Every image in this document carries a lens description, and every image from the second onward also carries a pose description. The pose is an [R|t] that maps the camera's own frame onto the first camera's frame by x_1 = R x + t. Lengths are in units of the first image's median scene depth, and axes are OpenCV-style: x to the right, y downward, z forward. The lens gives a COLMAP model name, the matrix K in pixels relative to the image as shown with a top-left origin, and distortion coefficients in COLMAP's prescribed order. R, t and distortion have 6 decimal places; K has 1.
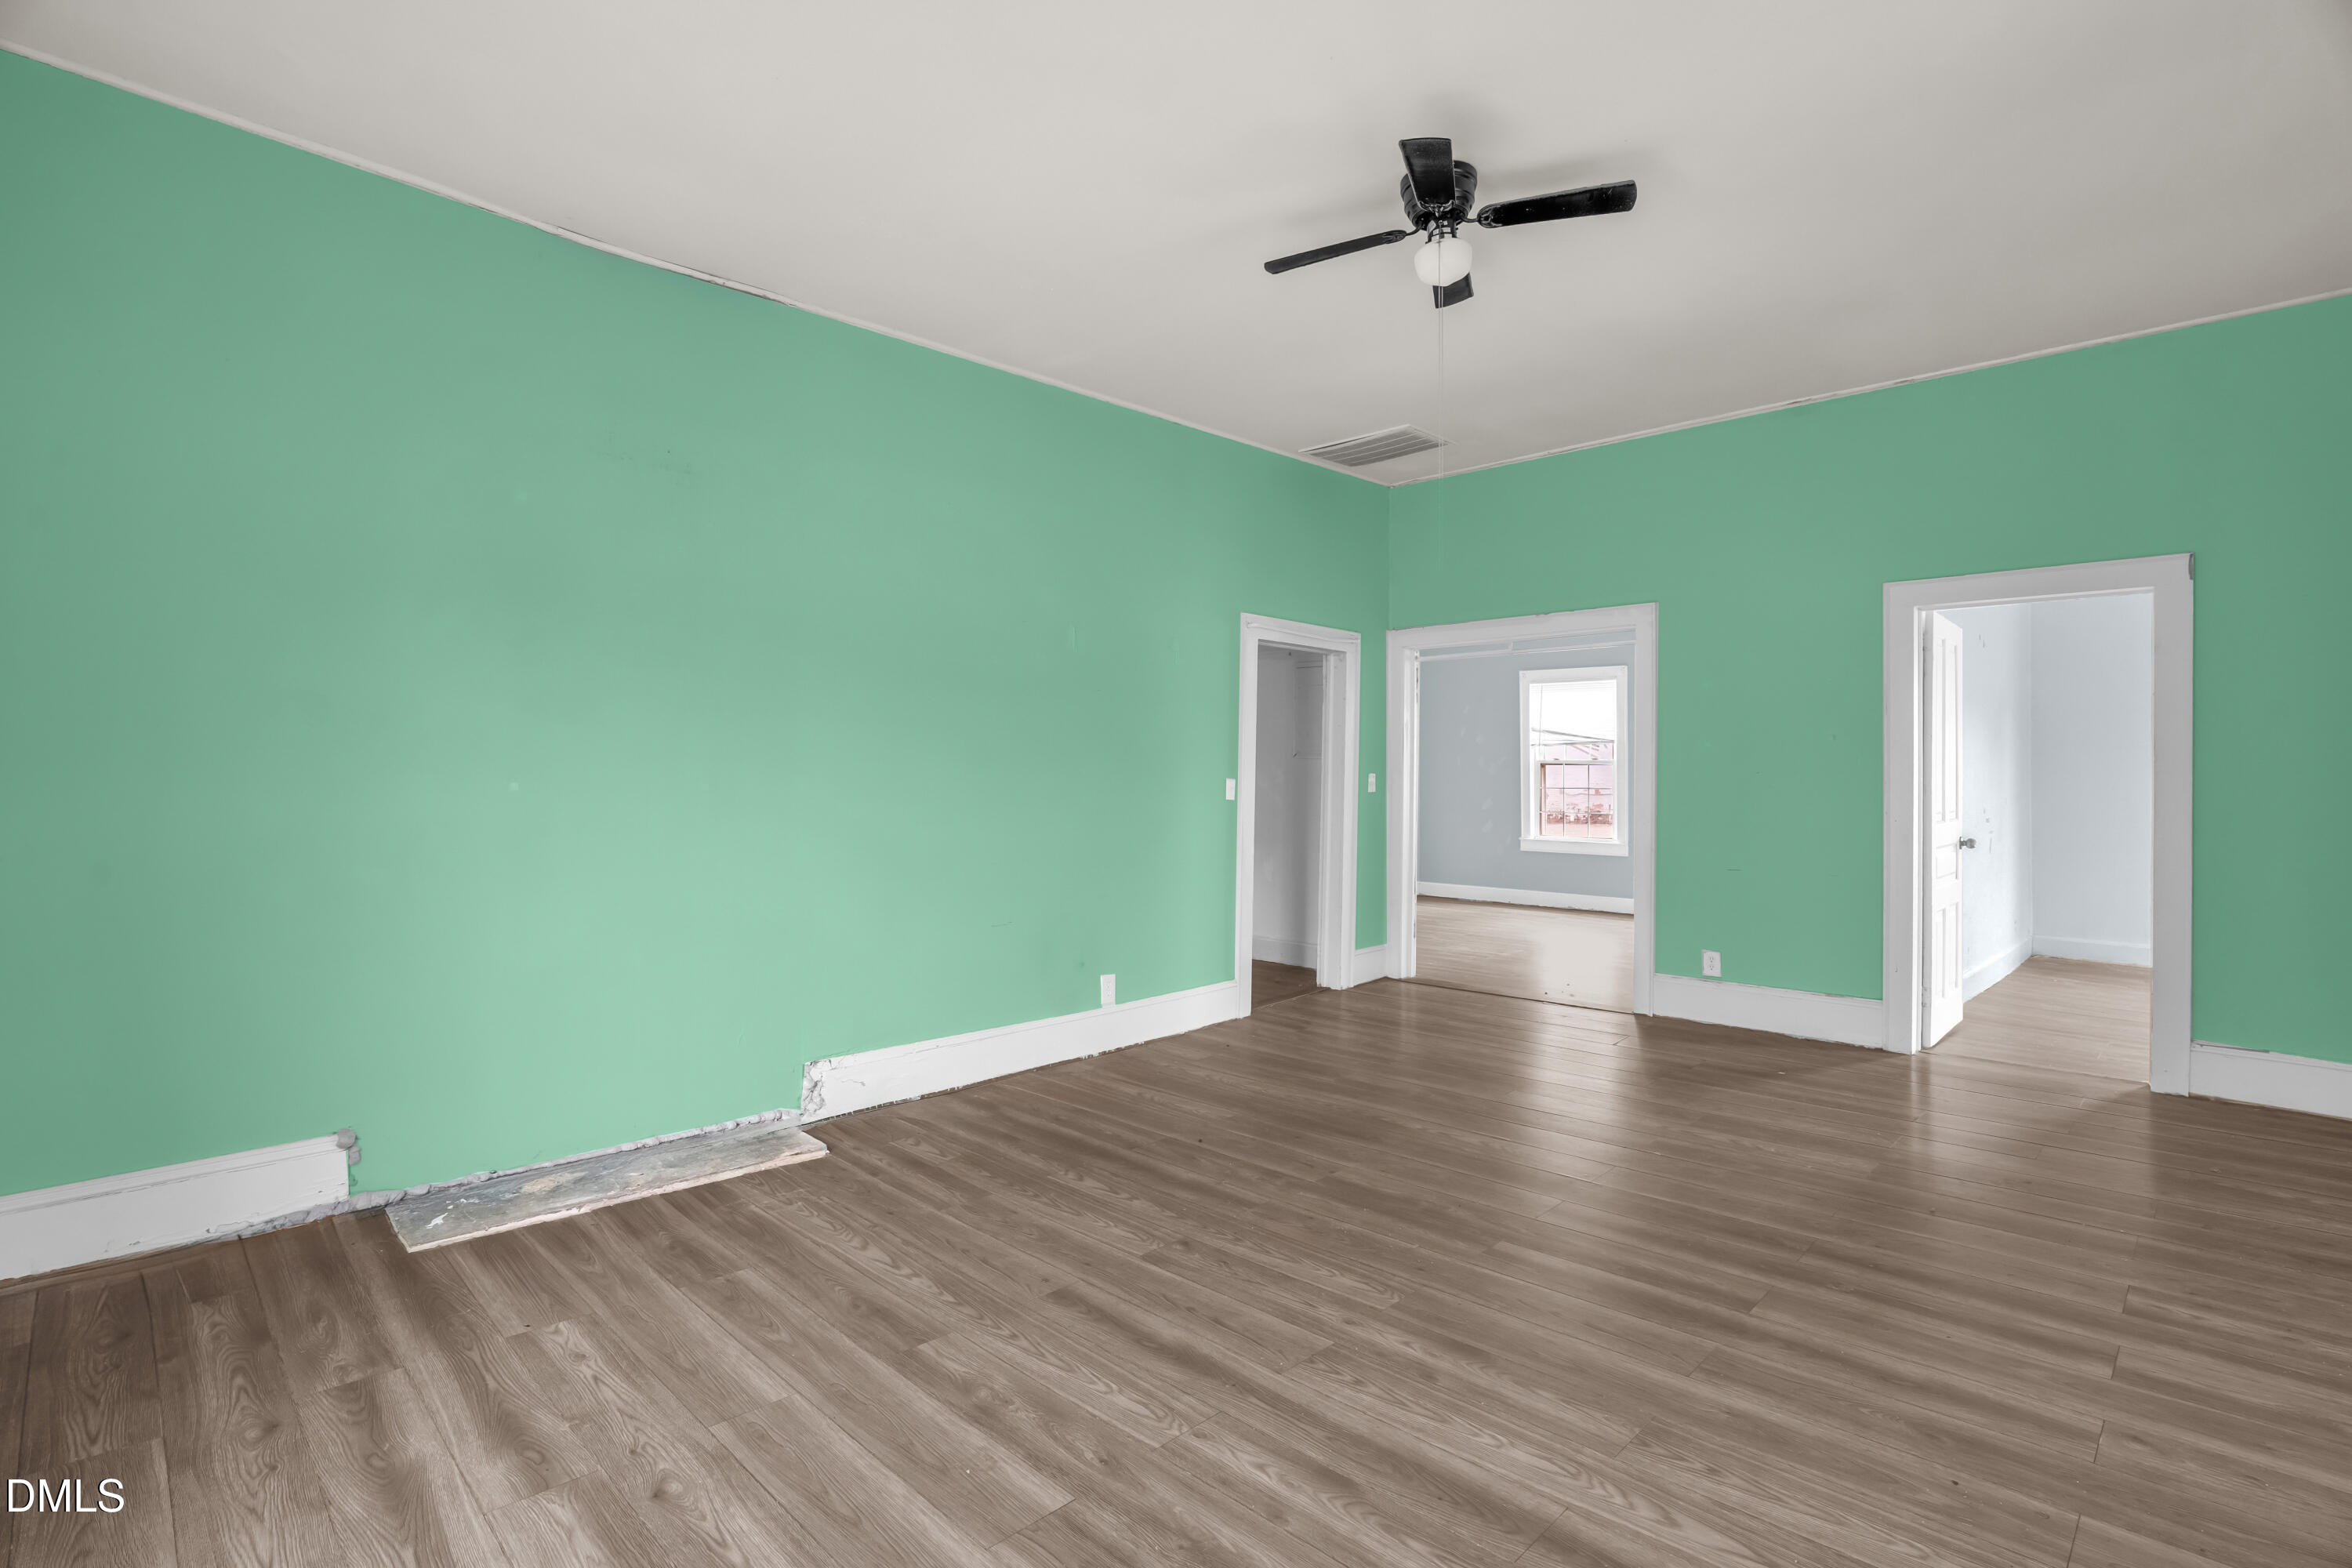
lens RADIAL K [[1109.4, 0, 1155.8], [0, 1109.4, 775.3], [0, 0, 1]] dist [-0.066911, 0.024016]
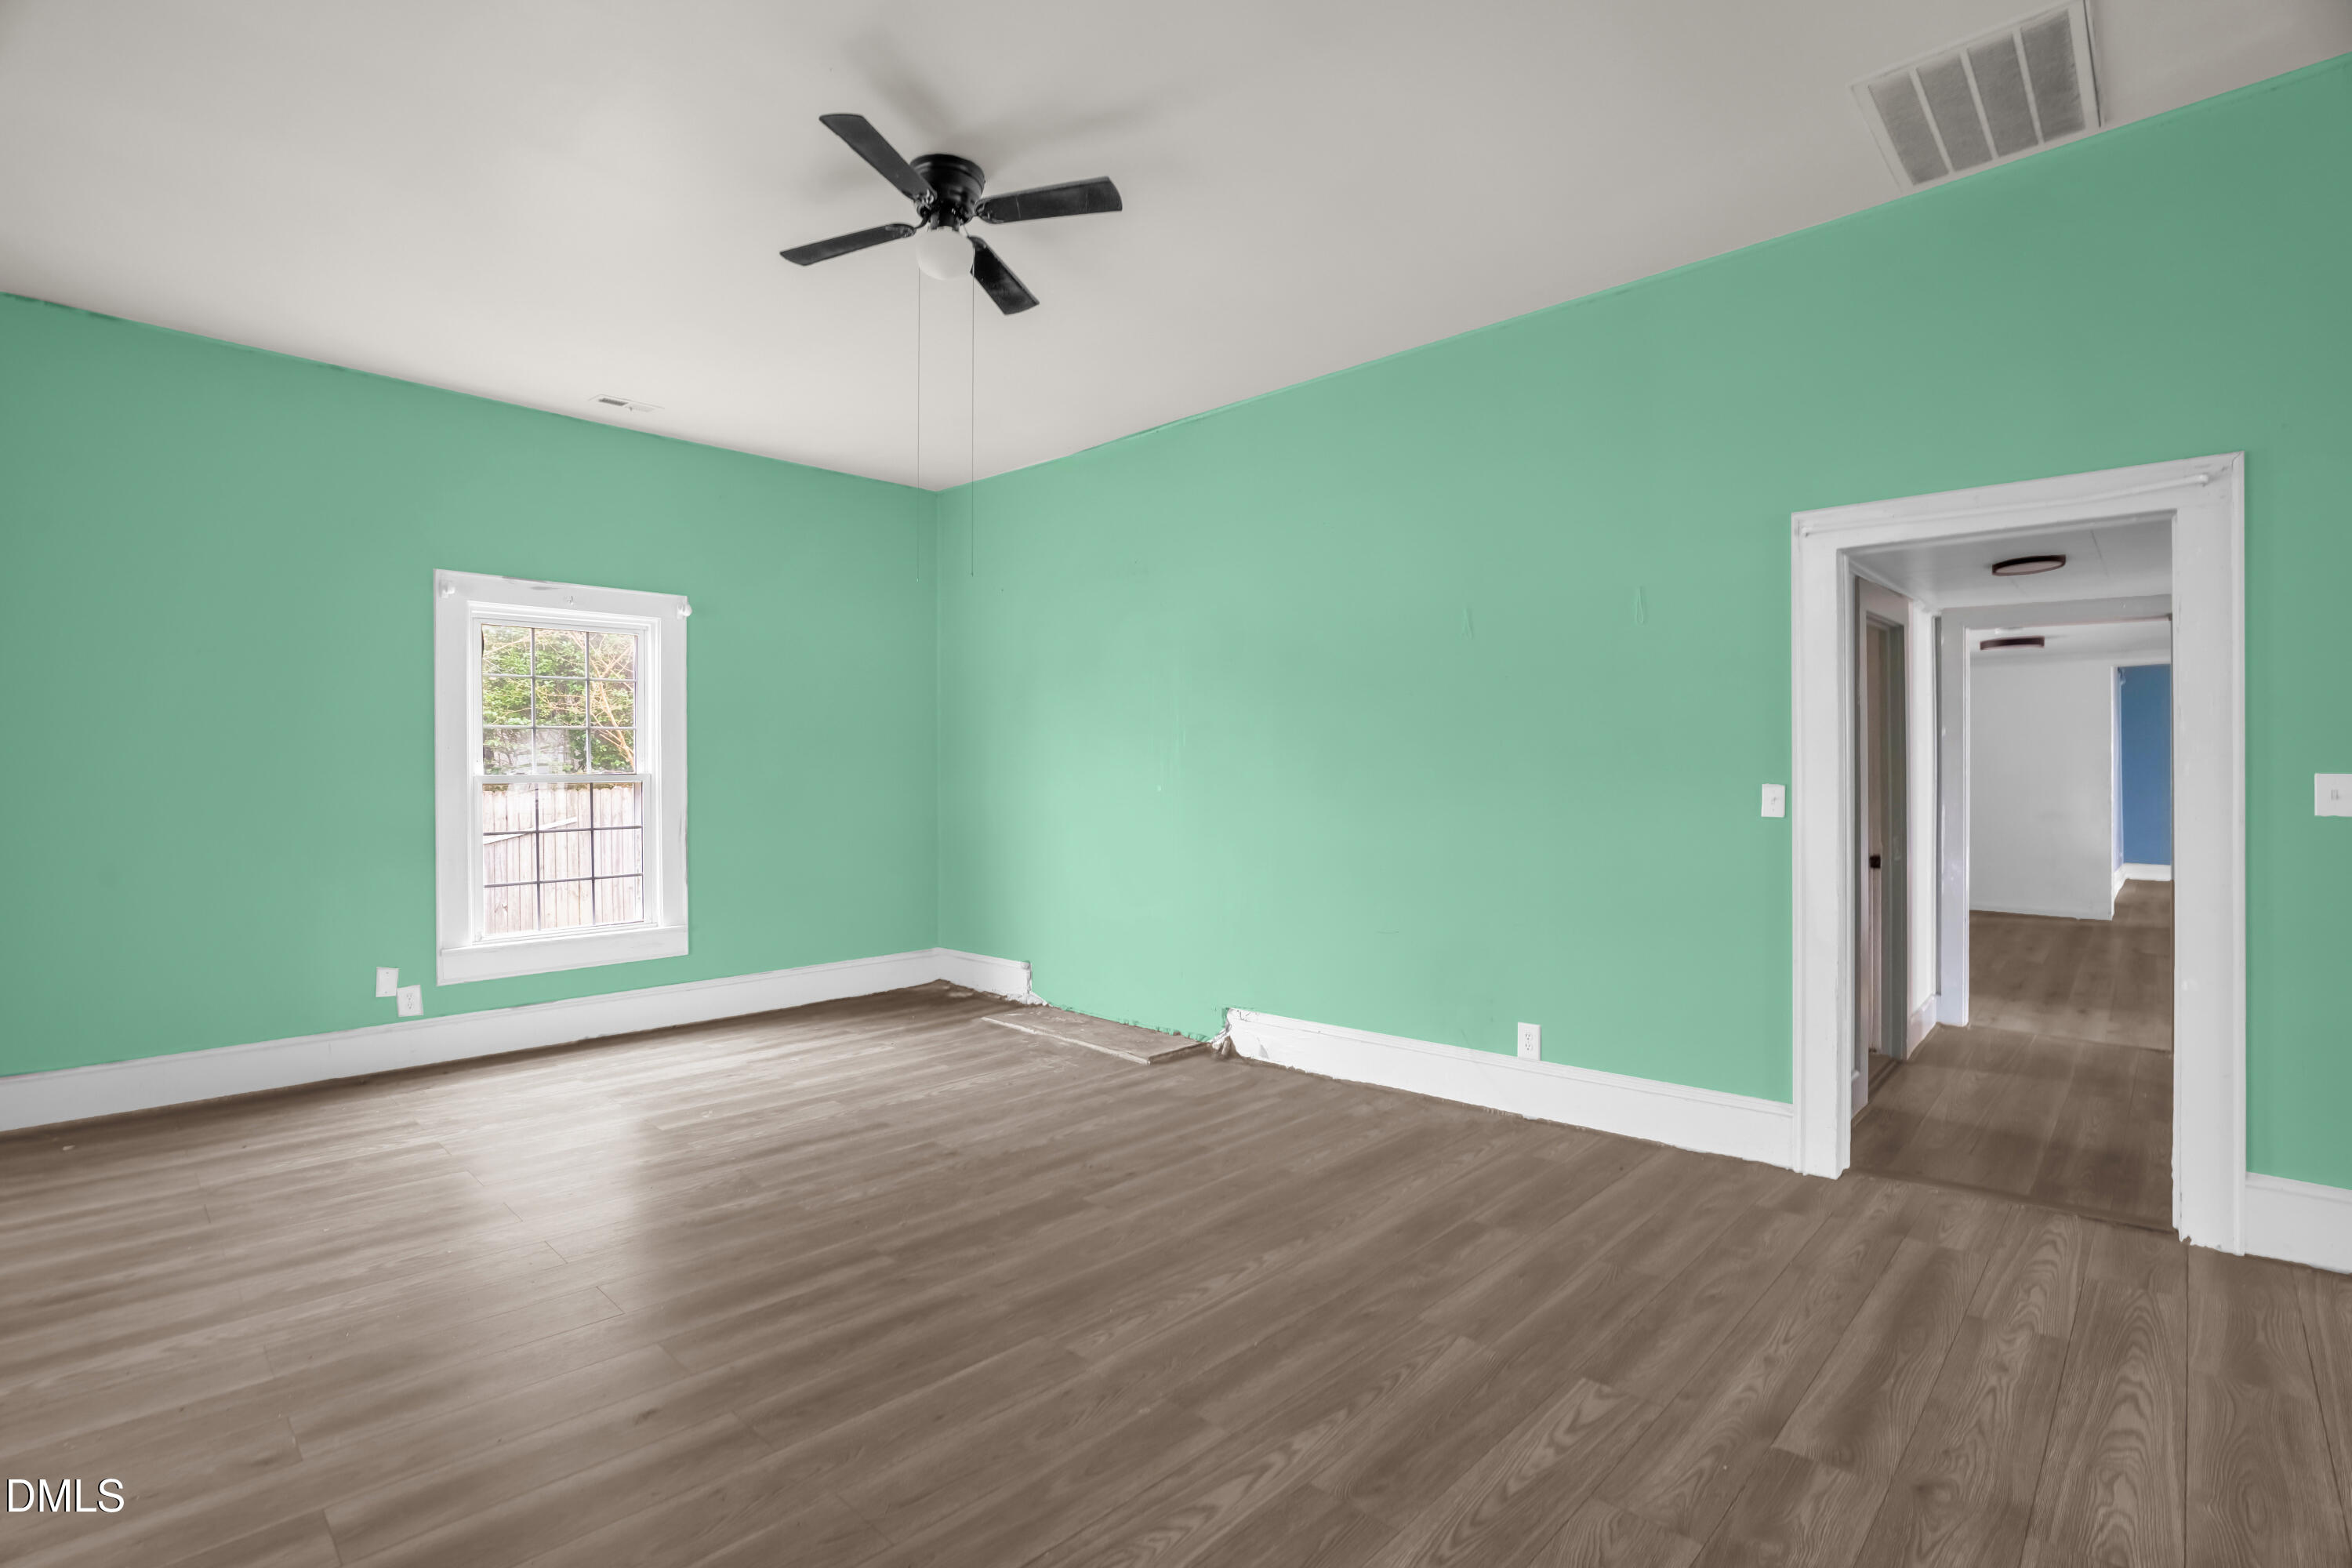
lens RADIAL K [[1109.4, 0, 1155.8], [0, 1109.4, 775.3], [0, 0, 1]] dist [-0.066911, 0.024016]
pose [[0.026370, -0.003636, -0.999646, 1.450005], [0.001561, 0.999992, -0.003596, 0.000403], [0.999651, -0.001466, 0.026375, 1.351797]]
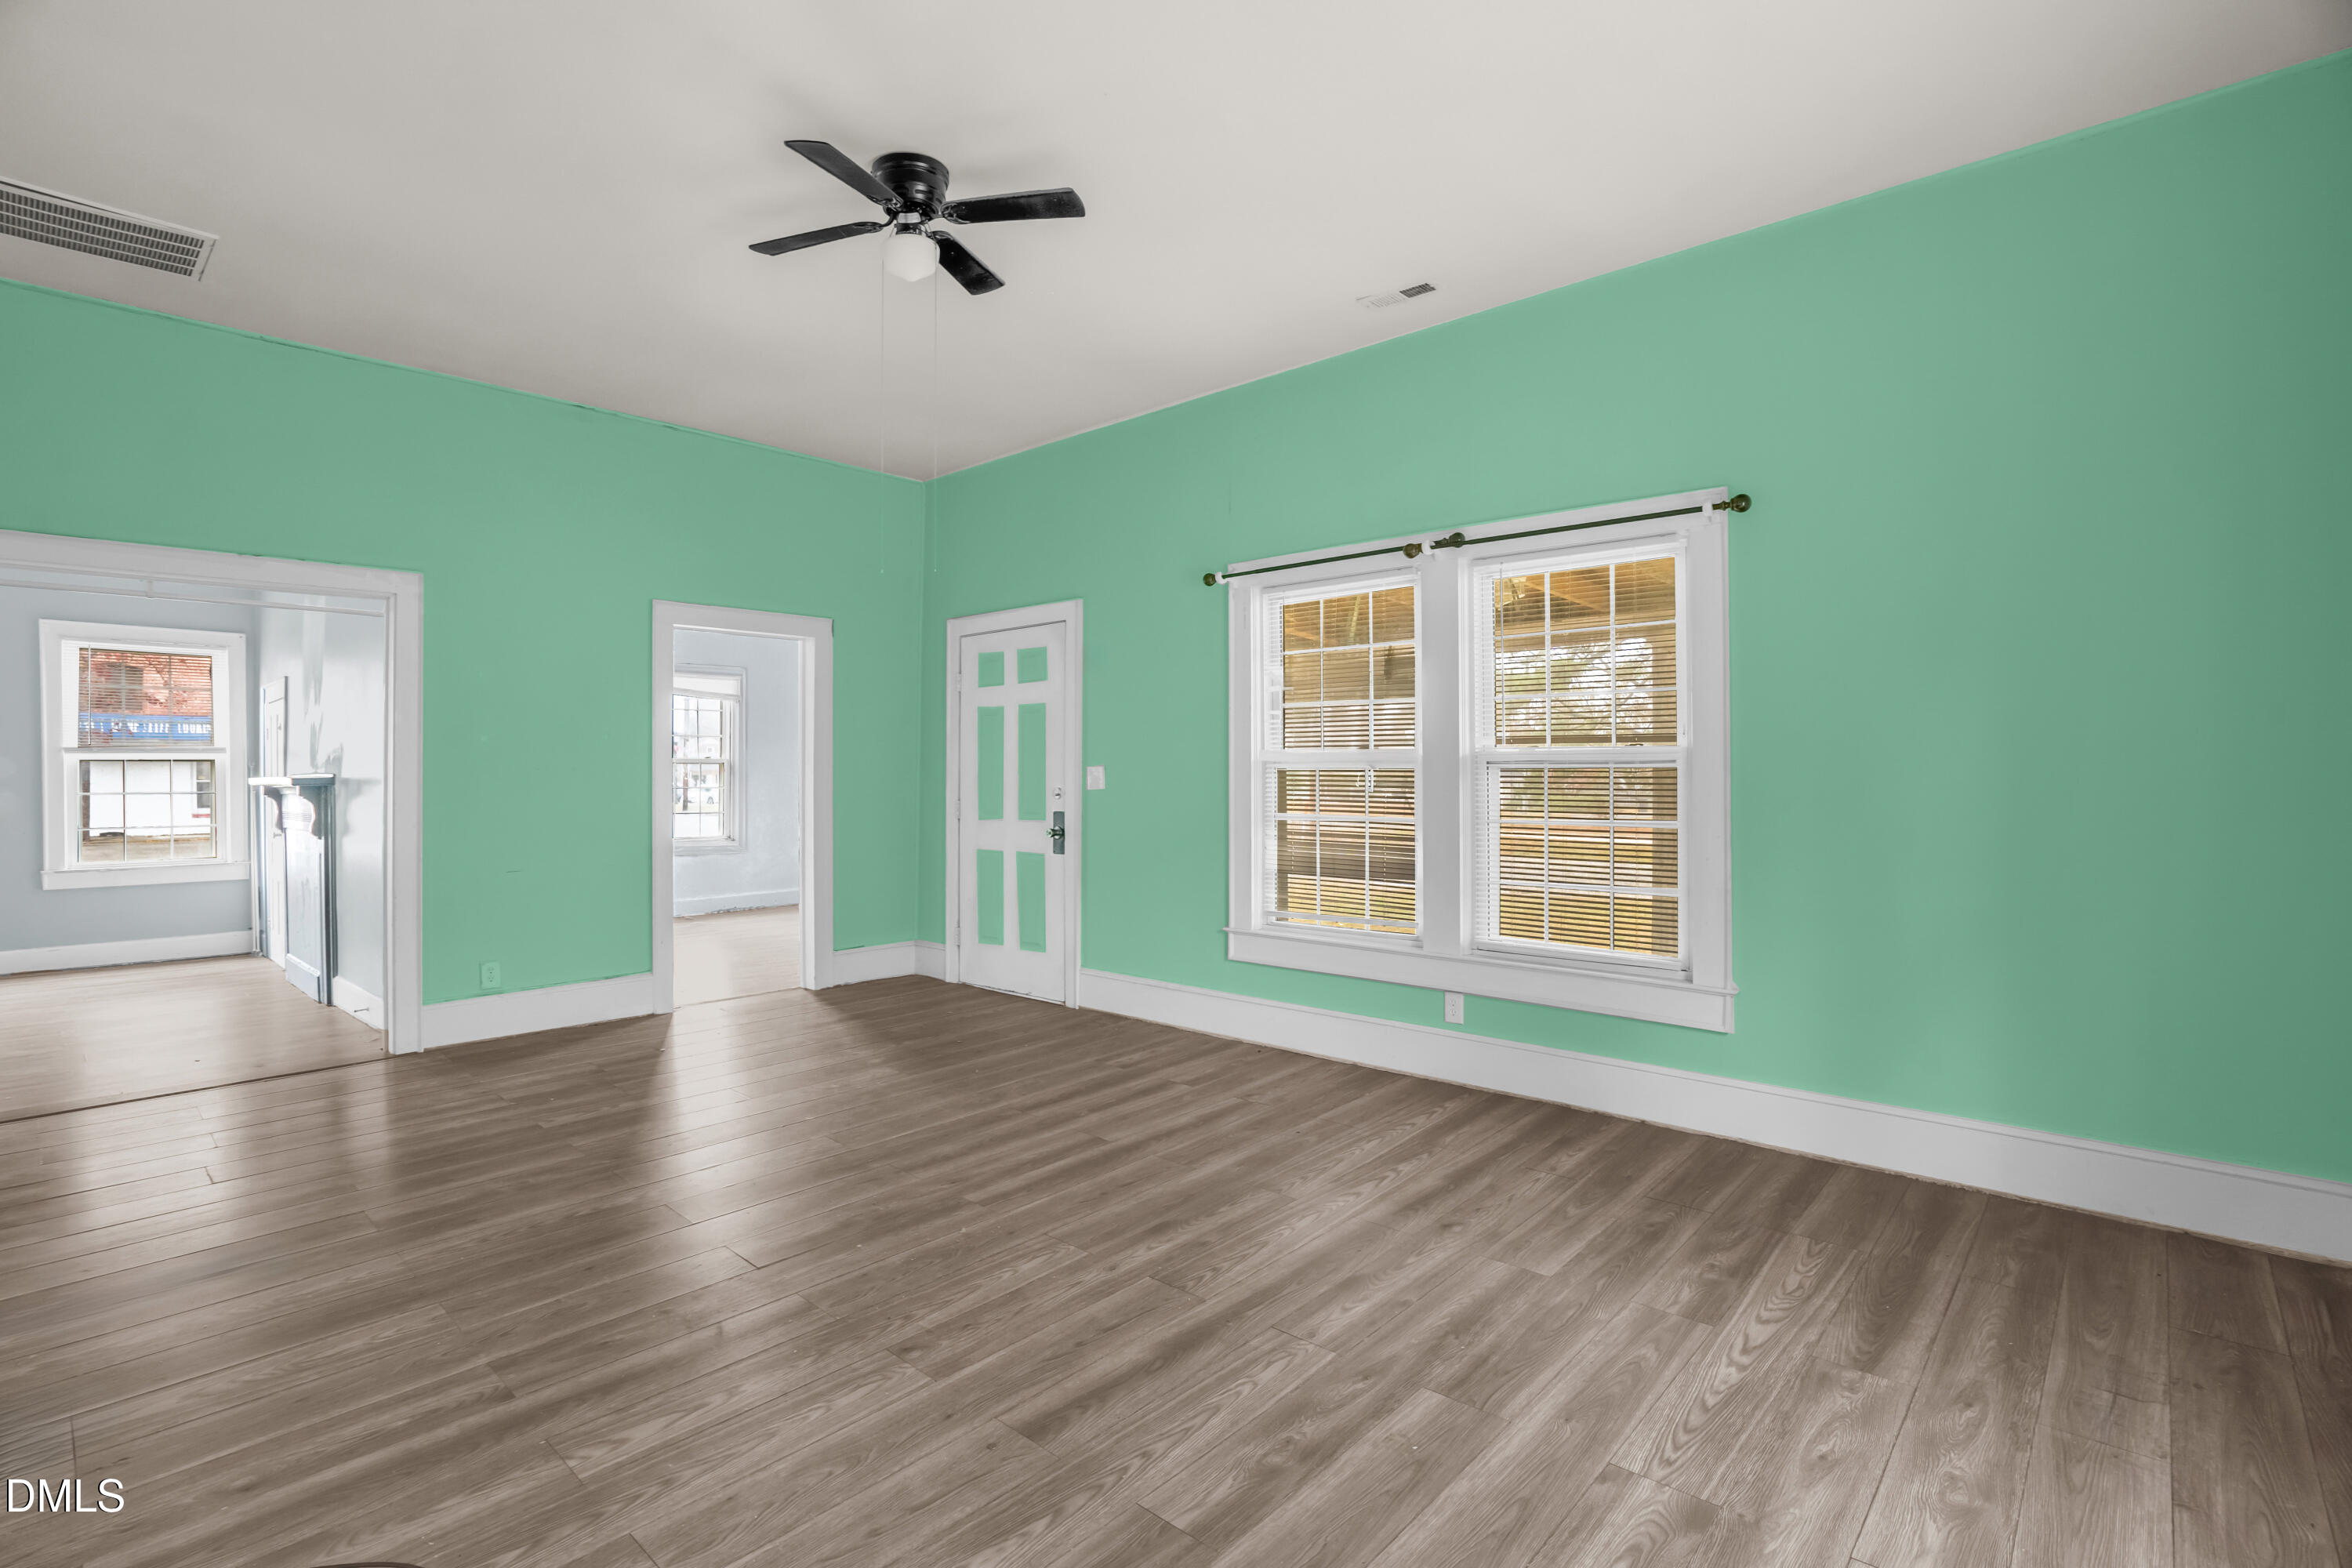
lens RADIAL K [[1109.4, 0, 1155.8], [0, 1109.4, 775.3], [0, 0, 1]] dist [-0.066911, 0.024016]
pose [[-0.046222, -0.008530, 0.998895, -0.877833], [0.006791, 0.999938, 0.008853, -0.002902], [-0.998908, 0.007192, -0.046161, 0.958033]]
